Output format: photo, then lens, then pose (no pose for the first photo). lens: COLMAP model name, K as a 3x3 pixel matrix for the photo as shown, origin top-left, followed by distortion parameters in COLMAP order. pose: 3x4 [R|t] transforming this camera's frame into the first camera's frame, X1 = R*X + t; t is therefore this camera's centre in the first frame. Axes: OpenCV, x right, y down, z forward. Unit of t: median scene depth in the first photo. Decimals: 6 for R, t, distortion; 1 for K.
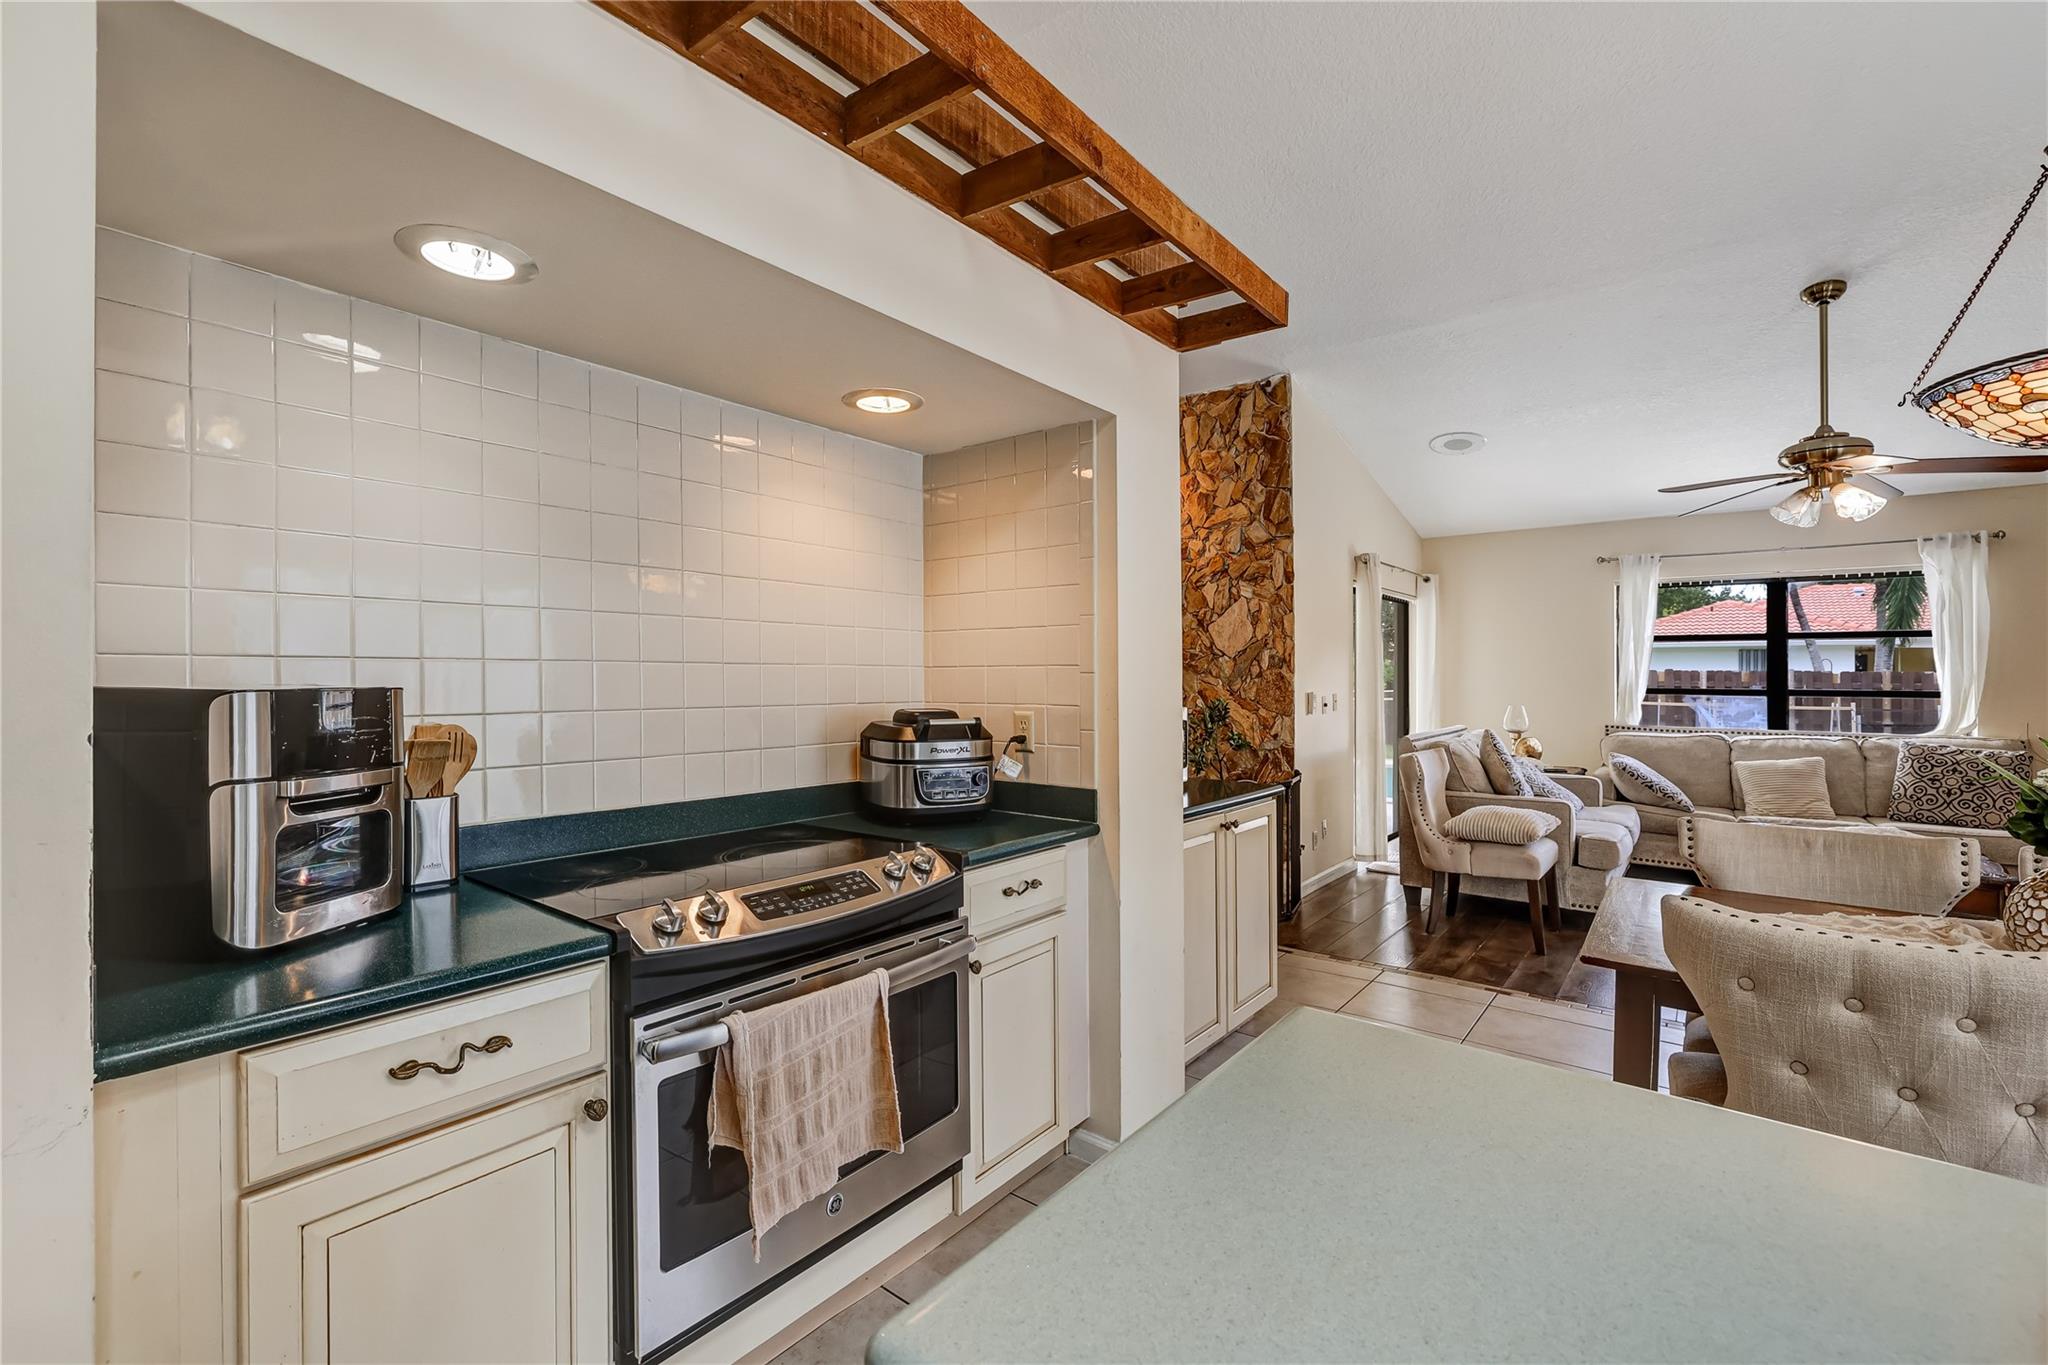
lens RADIAL K [[883.9, 0, 994.0], [0, 883.9, 672.2], [0, 0, 1]] dist [0.000513, 0.000069]
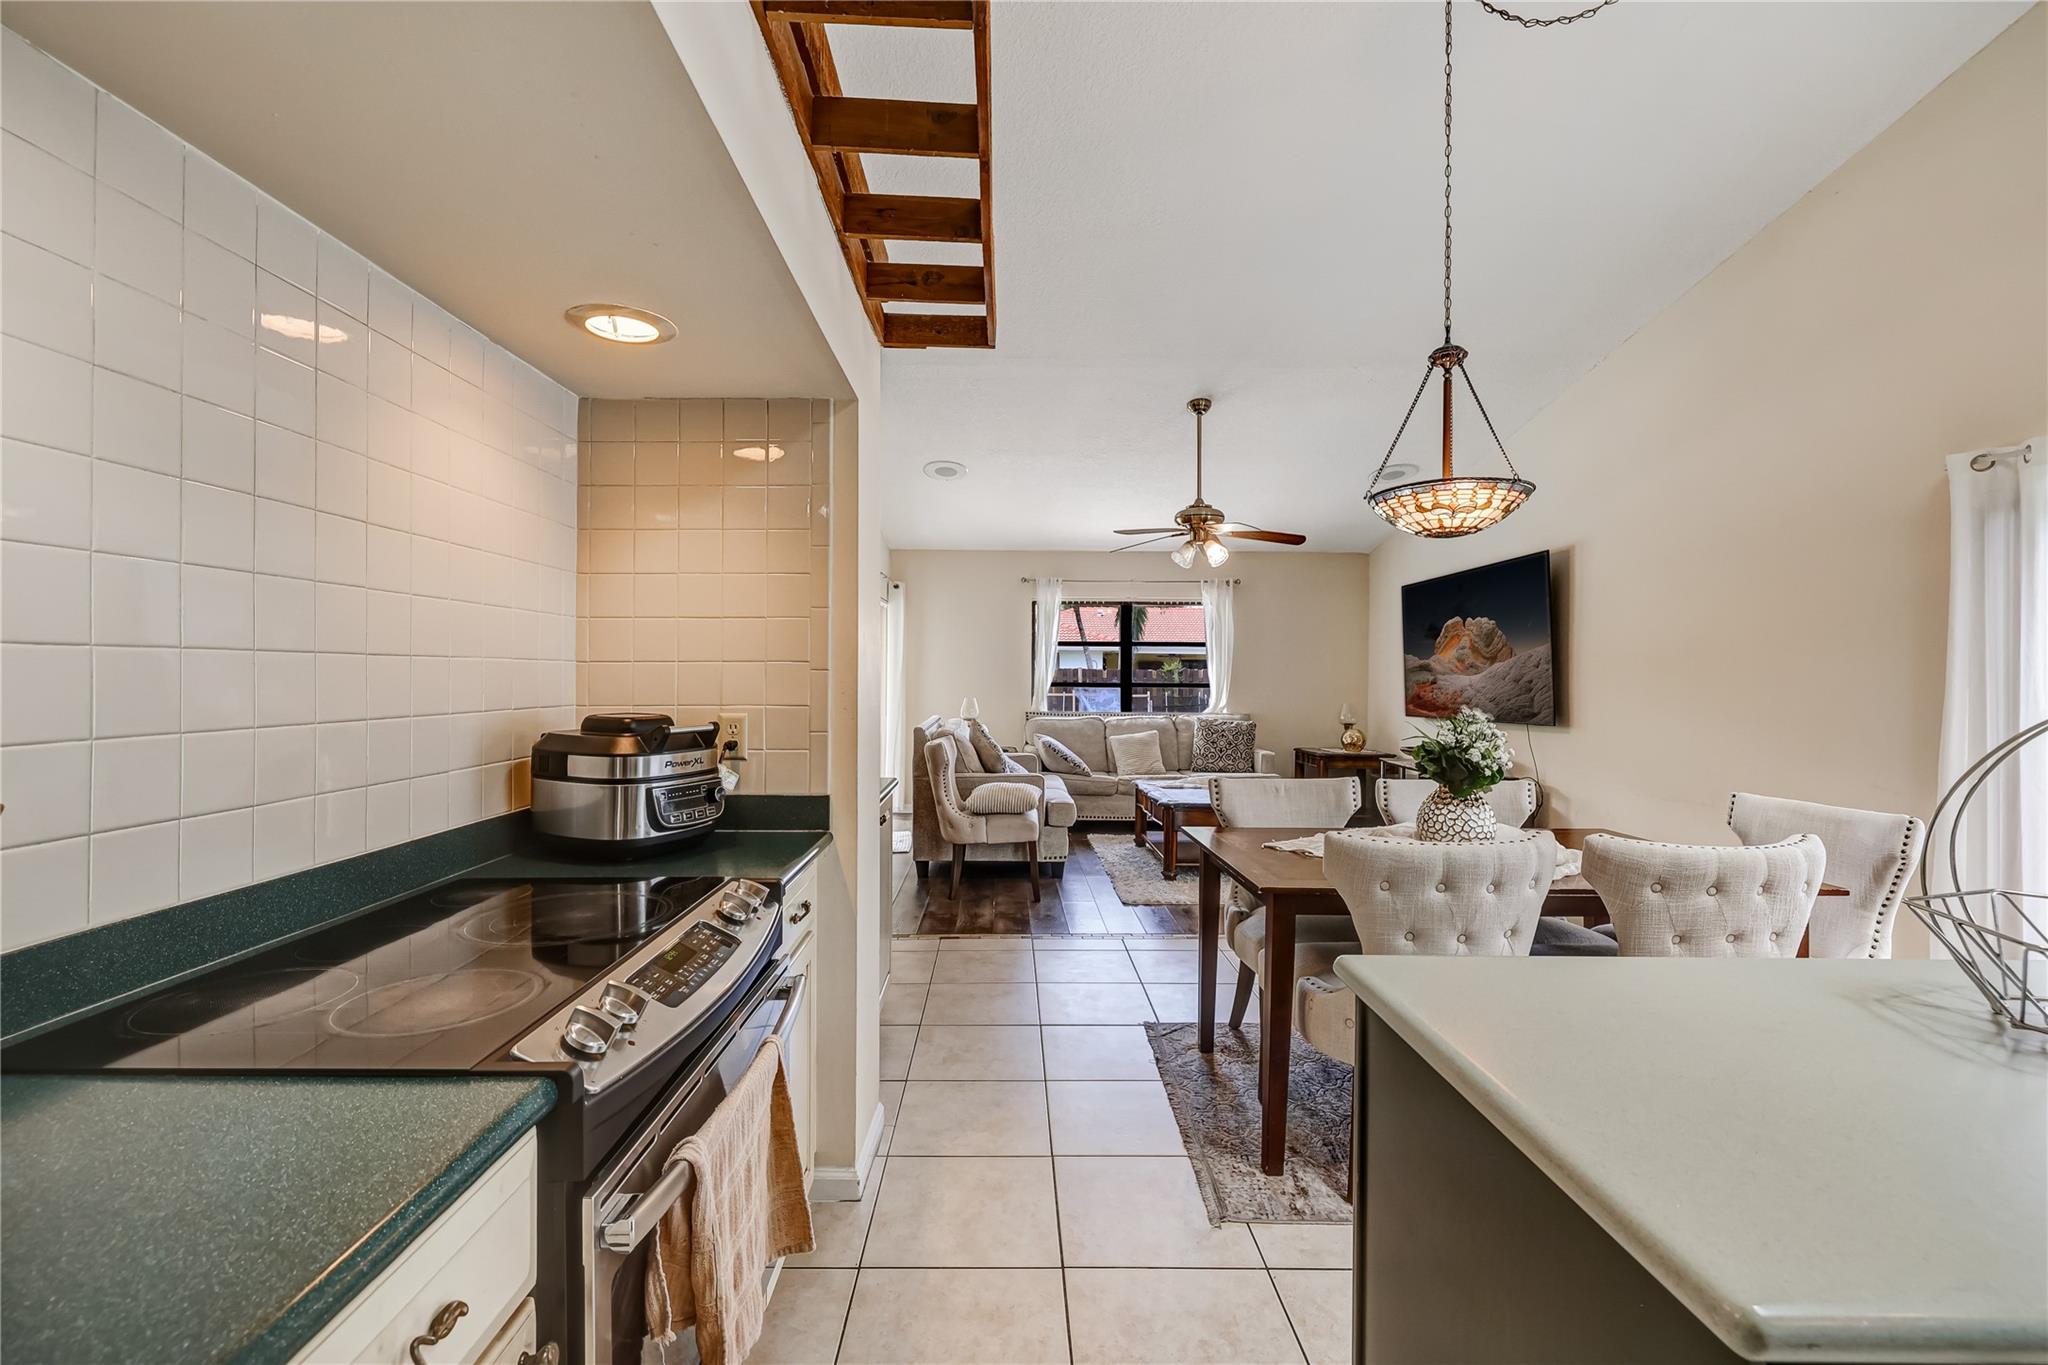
lens RADIAL K [[876.5, 0, 1002.7], [0, 876.5, 668.0], [0, 0, 1]] dist [-0.000777, -0.000107]
pose [[0.774714, 0.004778, 0.632293, -0.148976], [-0.004968, 0.999987, -0.001470, -0.000514], [-0.632292, -0.002003, 0.774728, 0.075710]]
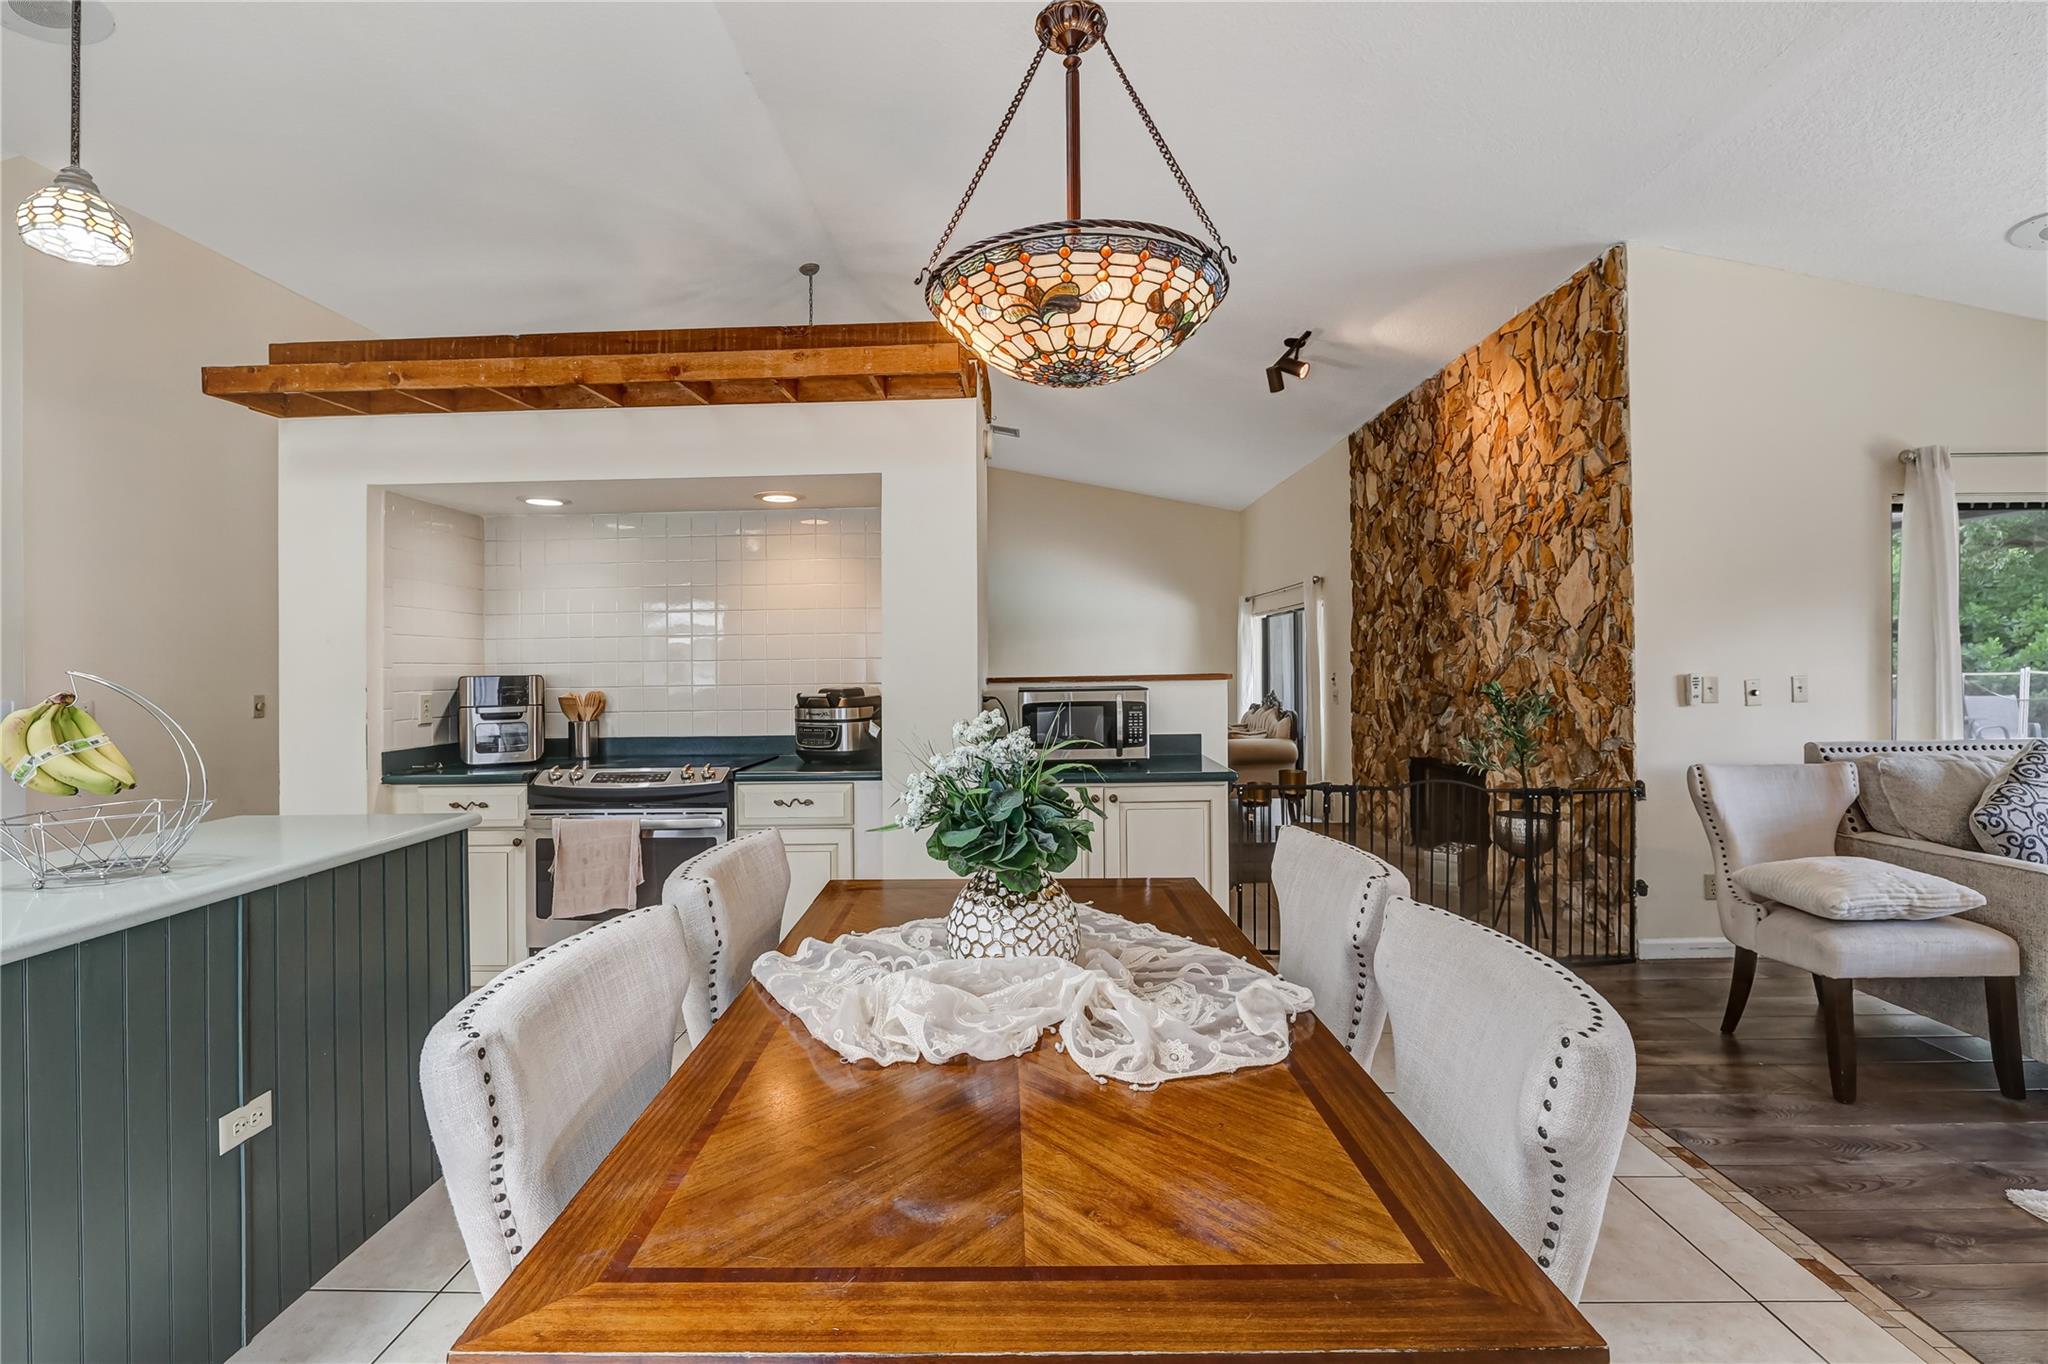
lens RADIAL K [[893.3, 0, 994.2], [0, 893.3, 659.4], [0, 0, 1]] dist [-0.014791, -0.000179]
pose [[0.606705, -0.017348, -0.794738, 0.598964], [0.020289, 0.999774, -0.006335, 0.004291], [0.794668, -0.012281, 0.606920, 0.134557]]
